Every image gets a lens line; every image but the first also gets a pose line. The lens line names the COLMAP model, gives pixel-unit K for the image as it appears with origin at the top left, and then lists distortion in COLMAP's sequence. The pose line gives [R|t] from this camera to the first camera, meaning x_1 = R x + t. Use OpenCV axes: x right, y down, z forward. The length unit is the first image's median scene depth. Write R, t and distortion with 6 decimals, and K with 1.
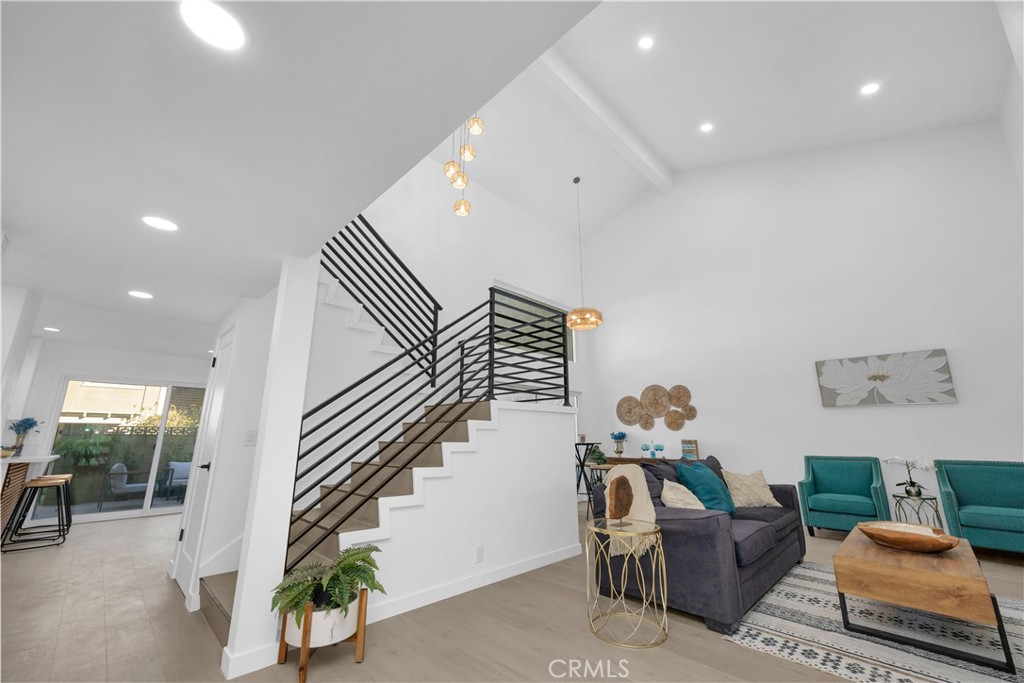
lens RADIAL K [[404.3, 0, 512.0], [0, 404.3, 341.5], [0, 0, 1]] dist [-0.000158, 0.000534]
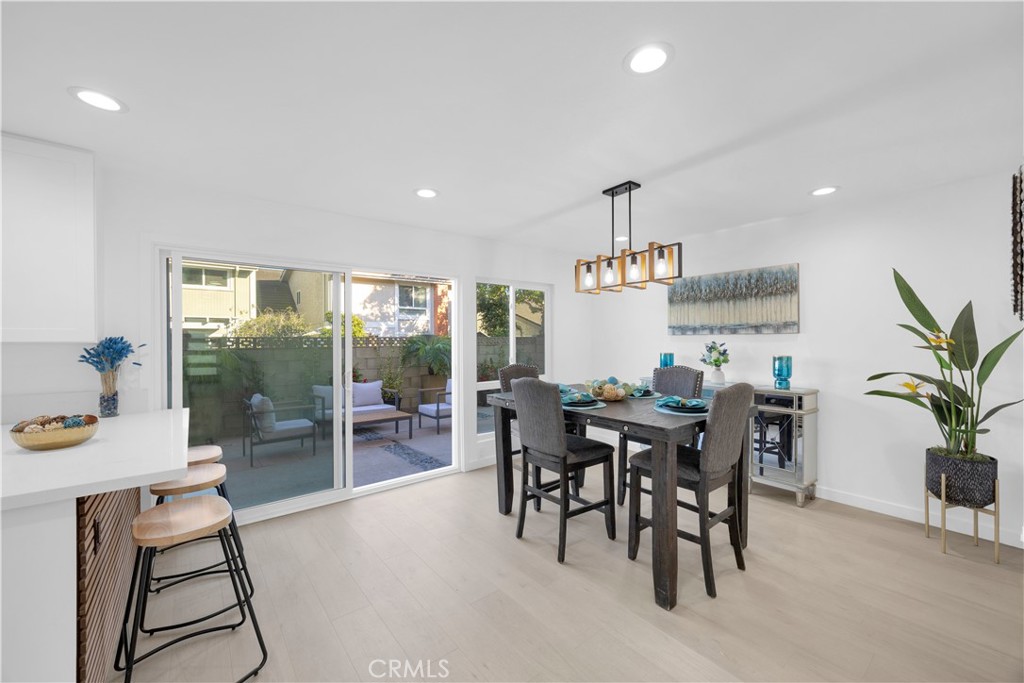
lens RADIAL K [[404.3, 0, 512.0], [0, 404.3, 341.5], [0, 0, 1]] dist [-0.000158, 0.000534]
pose [[0.994519, 0.000968, -0.104555, -0.546697], [0.024577, 0.969778, 0.242749, 0.072649], [0.101630, -0.243988, 0.964438, 0.473711]]
